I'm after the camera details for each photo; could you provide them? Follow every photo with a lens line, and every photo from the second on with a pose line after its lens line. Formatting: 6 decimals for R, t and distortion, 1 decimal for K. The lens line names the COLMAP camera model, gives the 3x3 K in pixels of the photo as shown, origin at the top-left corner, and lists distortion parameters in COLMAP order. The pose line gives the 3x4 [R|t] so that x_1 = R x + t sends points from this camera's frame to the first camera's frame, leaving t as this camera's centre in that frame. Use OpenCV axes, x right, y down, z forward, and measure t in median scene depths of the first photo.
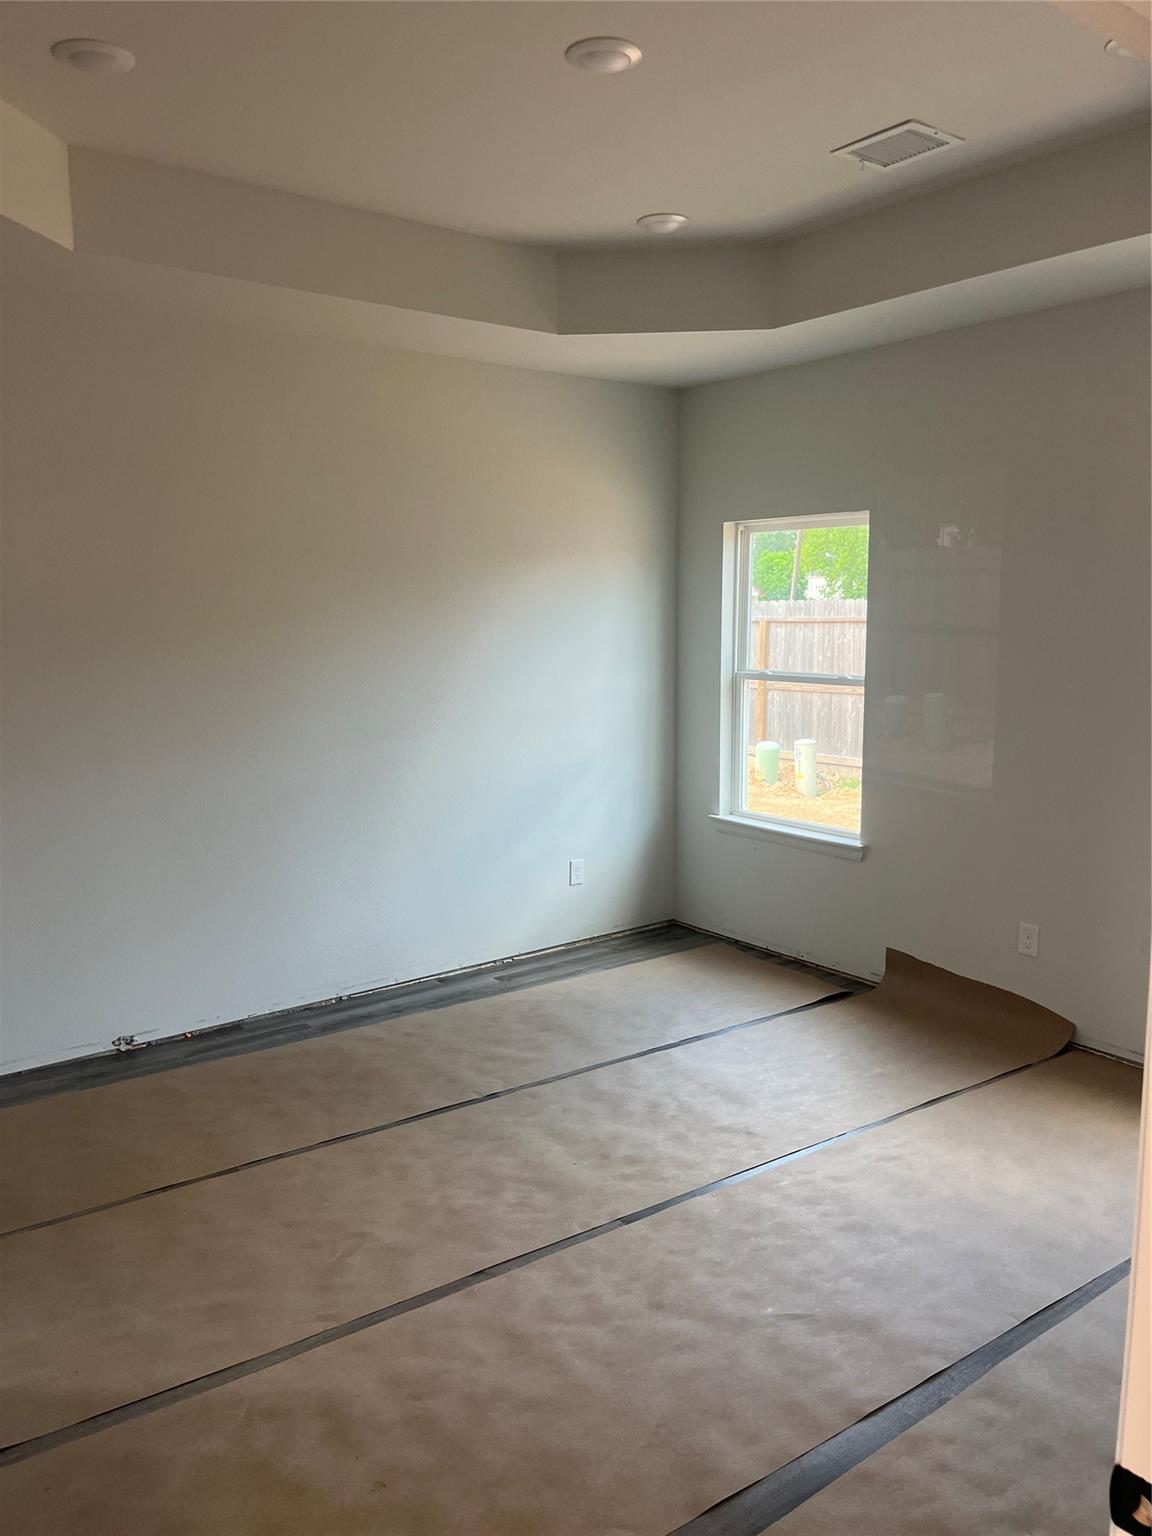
lens RADIAL K [[1176.4, 0, 590.3], [0, 1176.4, 765.9], [0, 0, 1]] dist [0.042364, -0.061762]
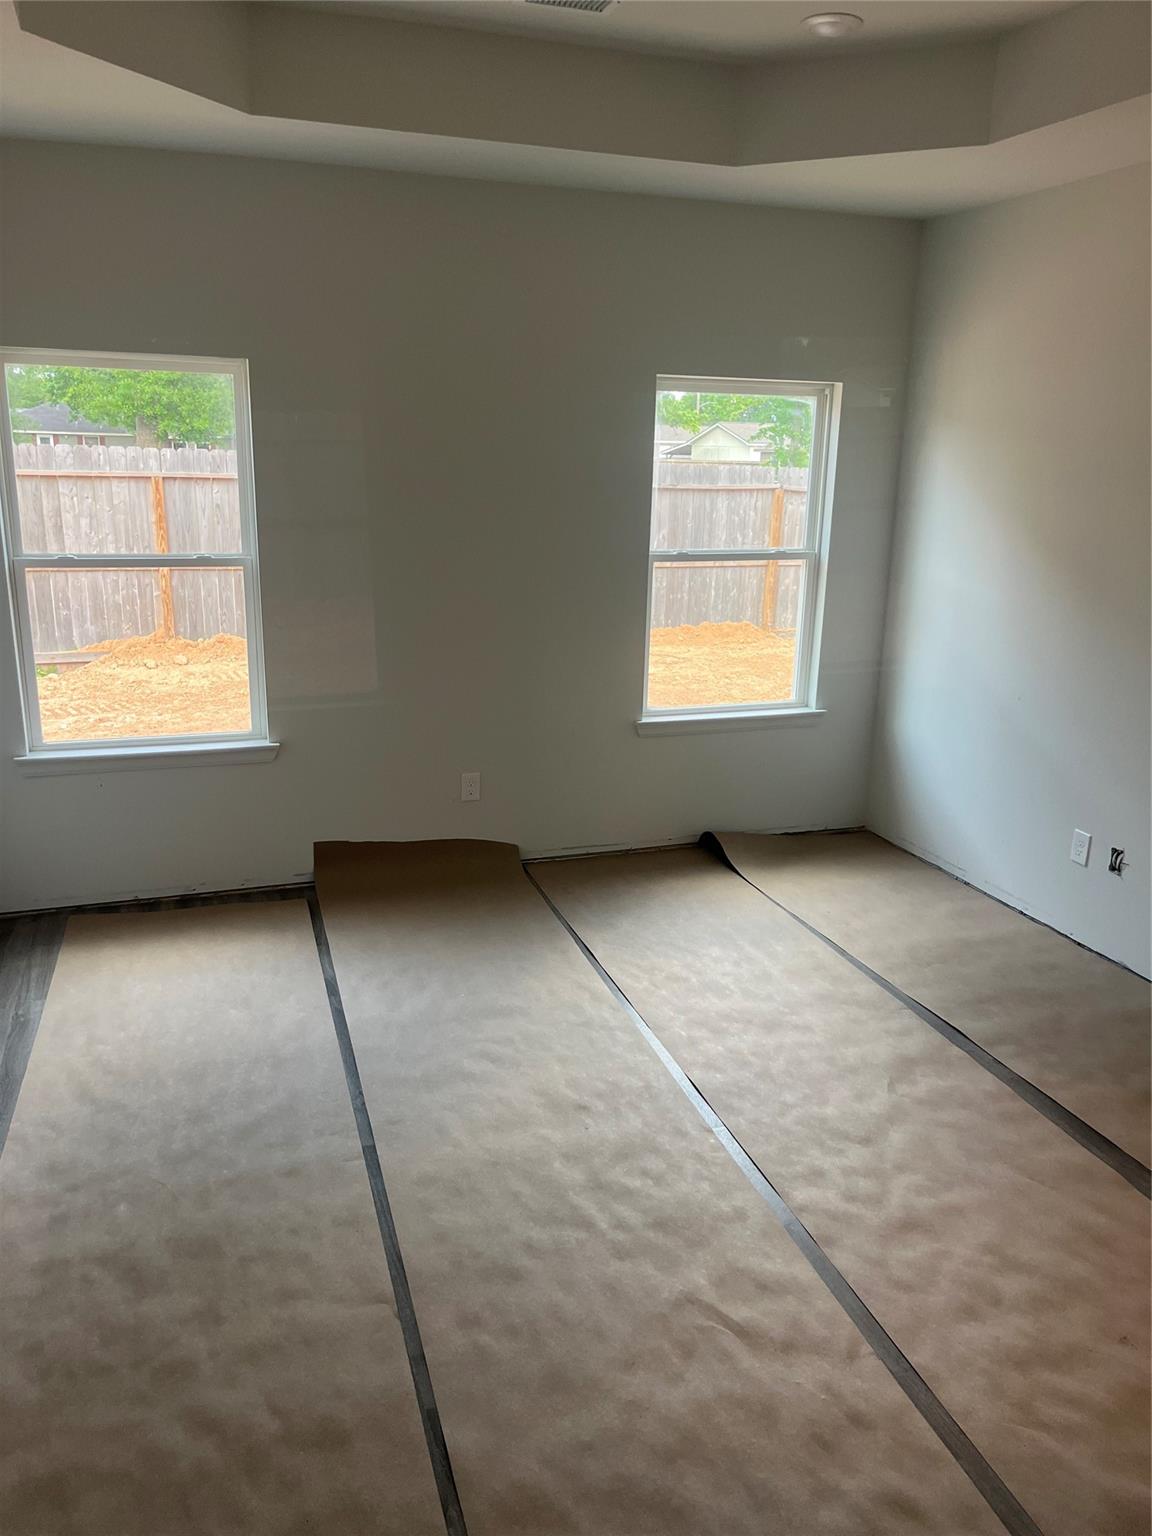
lens RADIAL K [[1176.4, 0, 583.6], [0, 1176.4, 775.2], [0, 0, 1]] dist [0.042364, -0.061762]
pose [[0.315802, -0.239572, 0.918082, -0.770880], [0.109608, 0.970332, 0.215504, -0.112189], [-0.942473, 0.032572, 0.332692, 0.704501]]
